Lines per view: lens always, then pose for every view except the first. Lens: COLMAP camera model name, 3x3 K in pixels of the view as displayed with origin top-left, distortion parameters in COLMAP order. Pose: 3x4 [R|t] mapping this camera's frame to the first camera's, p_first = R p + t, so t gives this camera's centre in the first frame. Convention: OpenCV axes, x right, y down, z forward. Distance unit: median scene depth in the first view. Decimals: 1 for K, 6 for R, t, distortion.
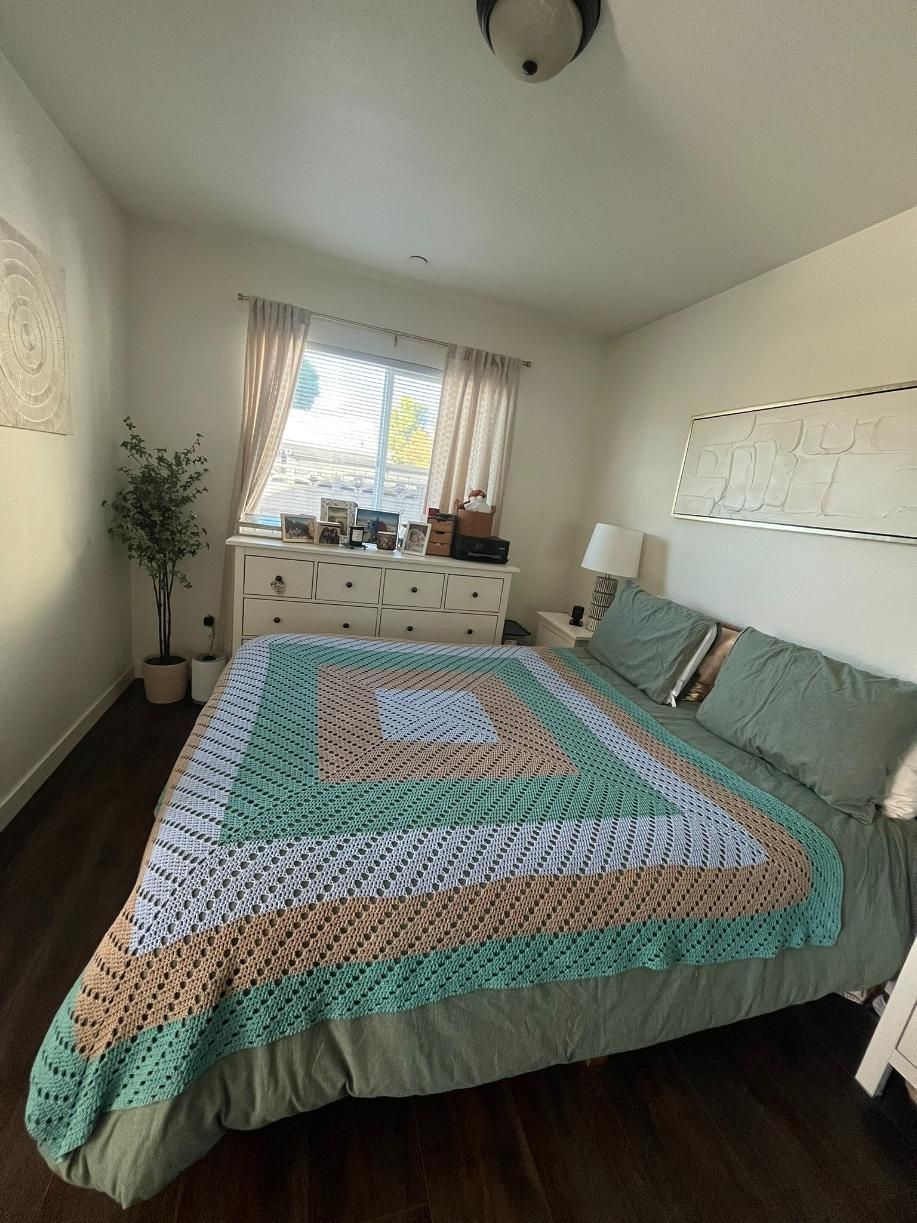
lens RADIAL K [[494.4, 0, 457.7], [0, 494.4, 613.1], [0, 0, 1]] dist [-0.003854, -0.000331]
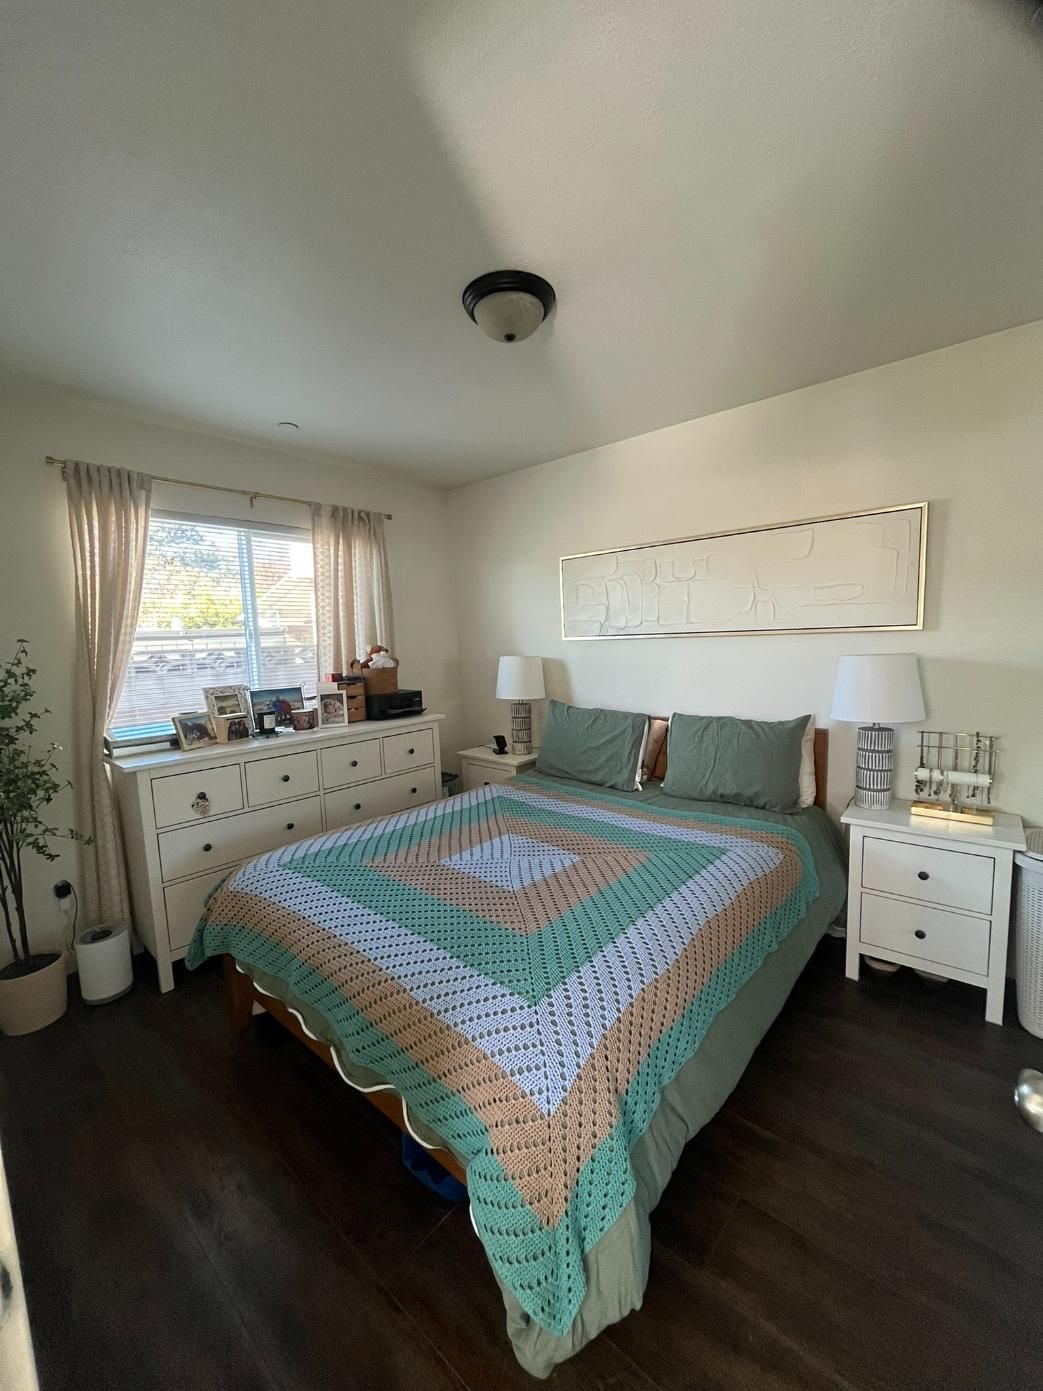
lens RADIAL K [[562.3, 0, 520.6], [0, 562.3, 697.3], [0, 0, 1]] dist [-0.003854, -0.000331]
pose [[0.824410, -0.220311, 0.521356, -0.371540], [0.268828, 0.963017, -0.018147, -0.067594], [-0.498077, 0.155116, 0.853146, -0.062975]]
